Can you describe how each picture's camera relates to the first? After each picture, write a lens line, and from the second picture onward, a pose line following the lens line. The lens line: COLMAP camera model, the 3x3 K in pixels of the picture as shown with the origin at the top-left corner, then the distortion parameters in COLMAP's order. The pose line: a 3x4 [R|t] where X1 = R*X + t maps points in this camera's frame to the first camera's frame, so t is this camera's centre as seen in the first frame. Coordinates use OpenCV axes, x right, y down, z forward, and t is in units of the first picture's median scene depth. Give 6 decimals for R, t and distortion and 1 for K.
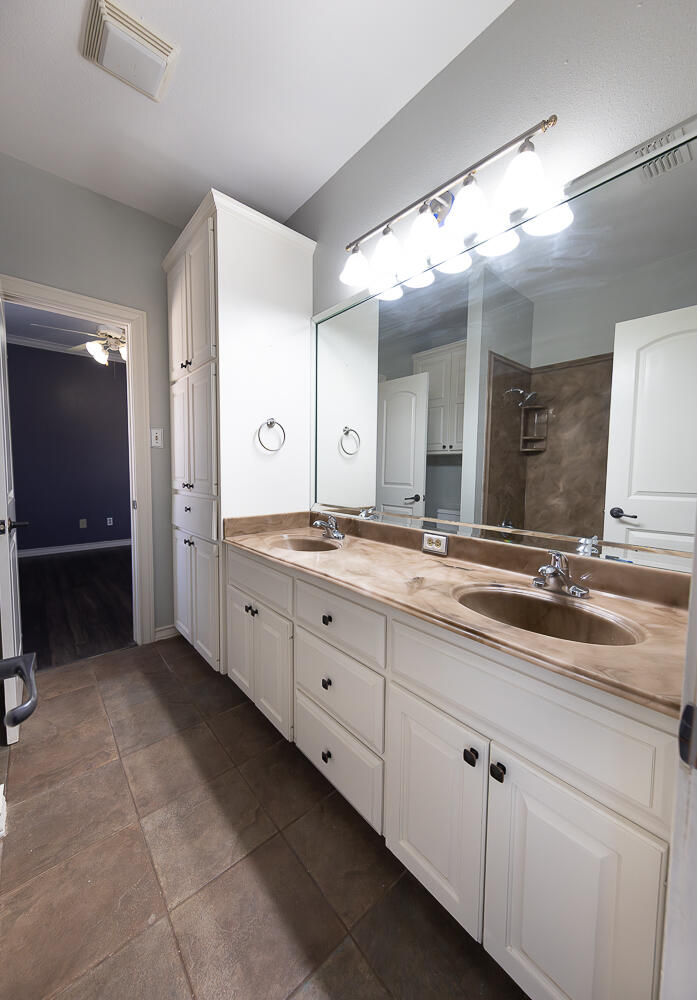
lens RADIAL K [[359.4, 0, 348.5], [0, 359.4, 500.0], [0, 0, 1]] dist [0.000392, 0.000039]
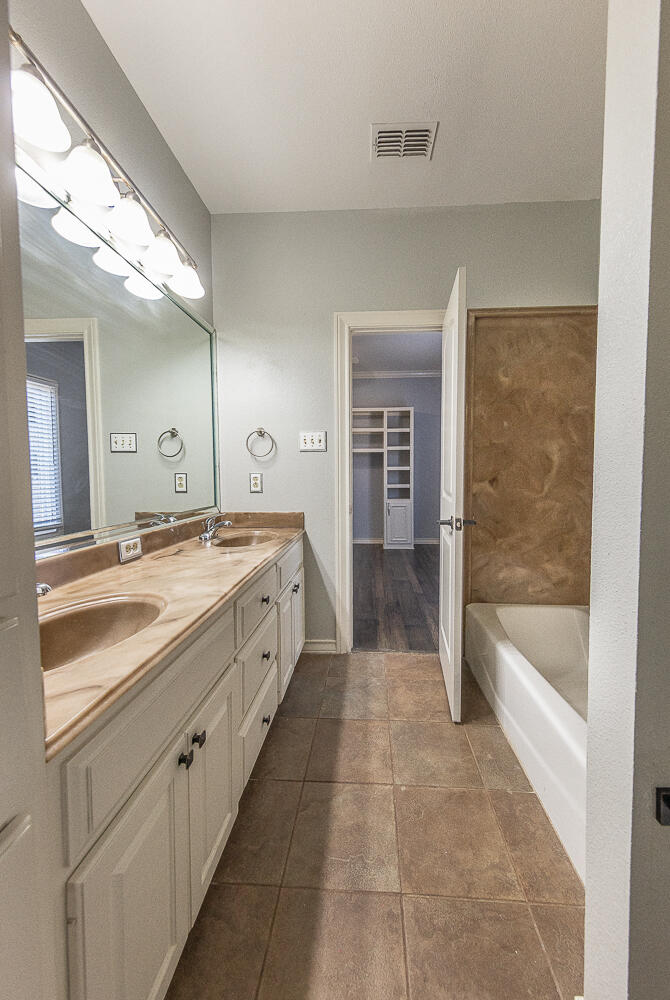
lens RADIAL K [[405.0, 0, 335.0], [0, 405.0, 500.0], [0, 0, 1]] dist [-0.000066, -0.000032]
pose [[-0.701879, -0.047210, 0.710730, -1.092582], [0.060130, 0.990312, 0.125162, -0.133323], [-0.709753, 0.130585, -0.692241, 1.630681]]
